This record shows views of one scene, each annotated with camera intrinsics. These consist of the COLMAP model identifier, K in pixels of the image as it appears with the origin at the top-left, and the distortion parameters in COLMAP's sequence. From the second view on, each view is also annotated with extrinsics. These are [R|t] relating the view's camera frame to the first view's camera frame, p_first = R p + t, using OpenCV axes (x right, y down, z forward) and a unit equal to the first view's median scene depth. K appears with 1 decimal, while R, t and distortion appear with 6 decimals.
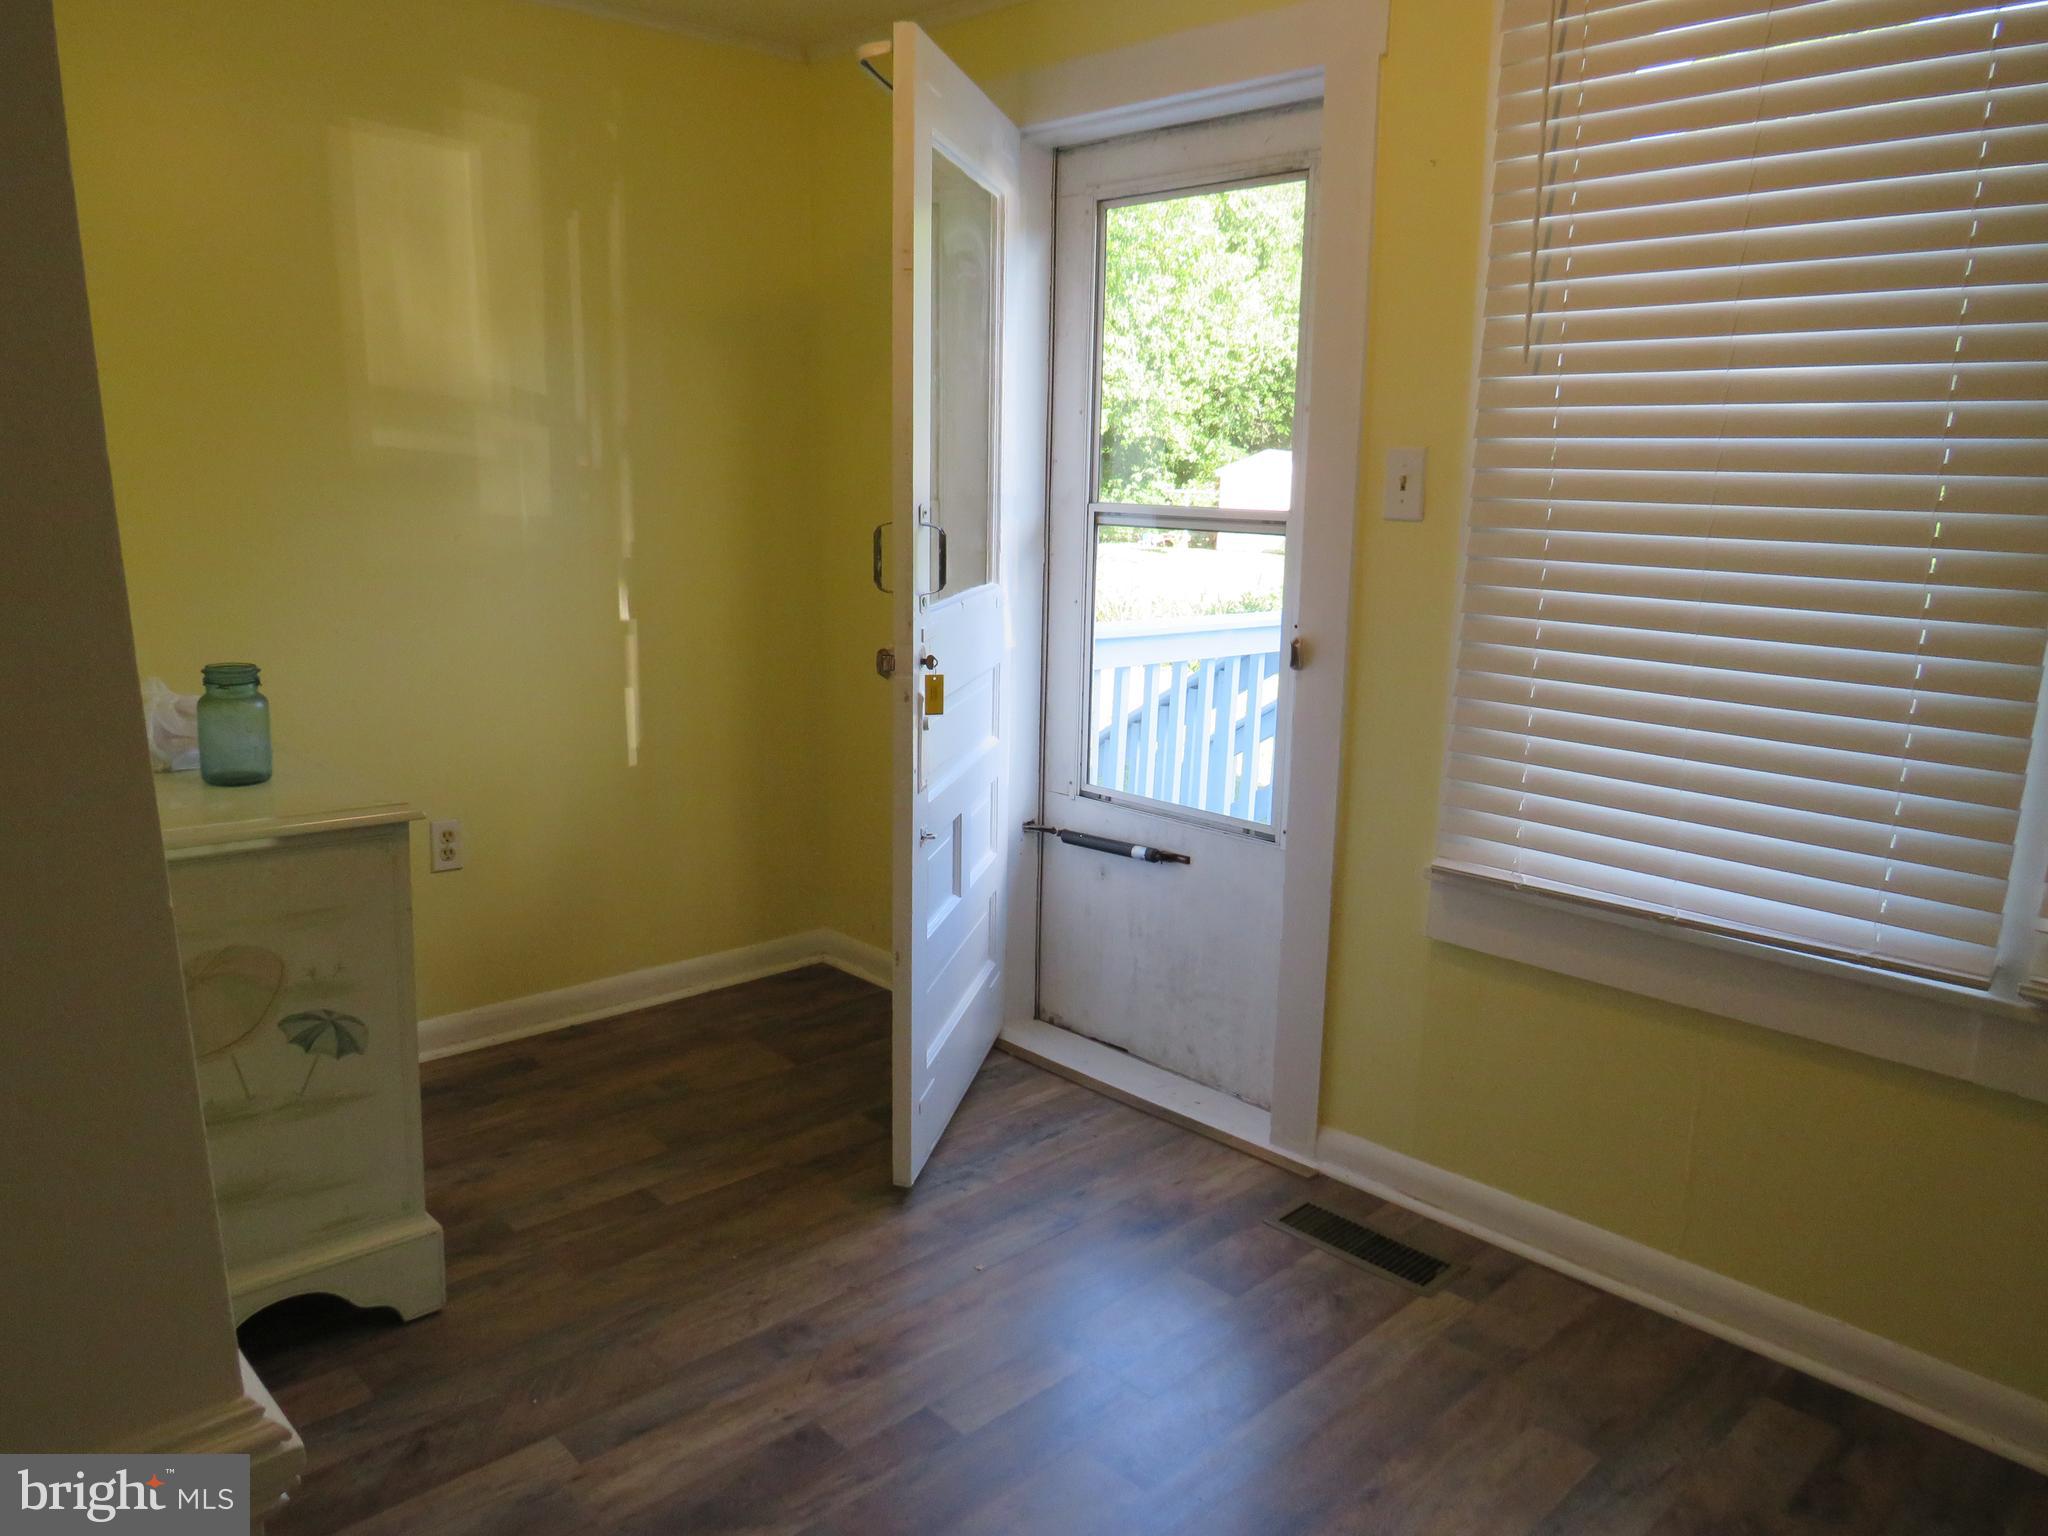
lens RADIAL K [[1521.1, 0, 1024.0], [0, 1521.1, 768.0], [0, 0, 1]] dist [-0.006818, 0.001337]
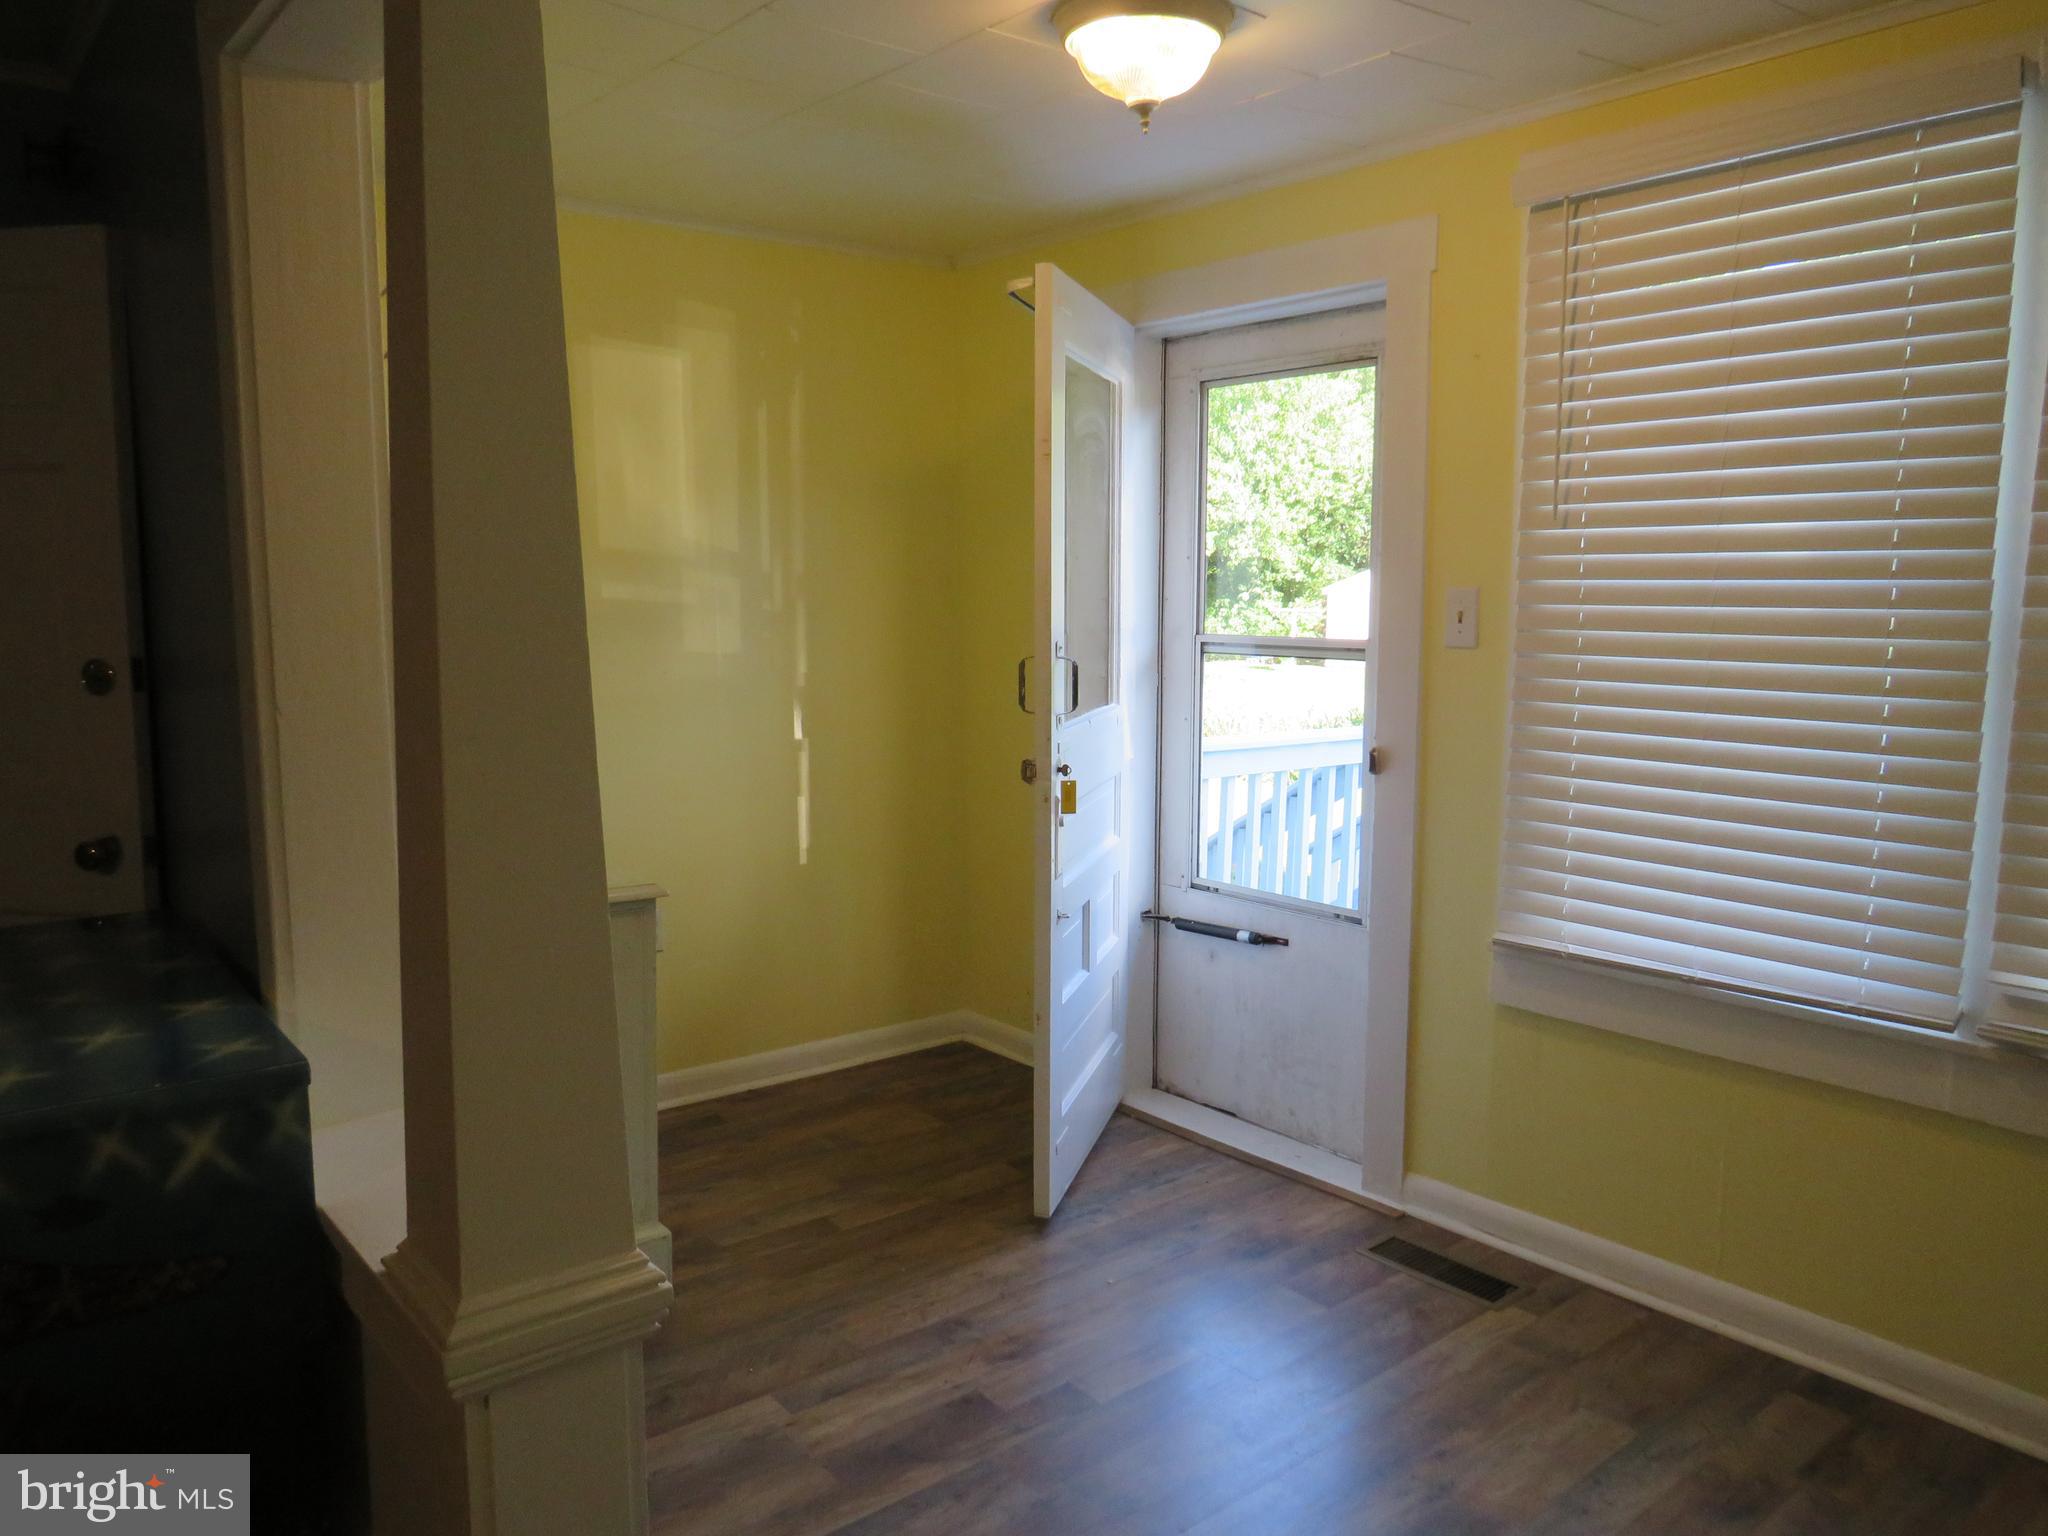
lens RADIAL K [[1501.0, 0, 1024.0], [0, 1501.0, 768.0], [0, 0, 1]] dist [-0.005509, -0.002470]
pose [[0.997290, -0.008333, -0.073095, -0.007112], [0.002671, 0.997011, -0.077218, 0.020898], [0.073520, 0.076814, 0.994331, -0.189027]]
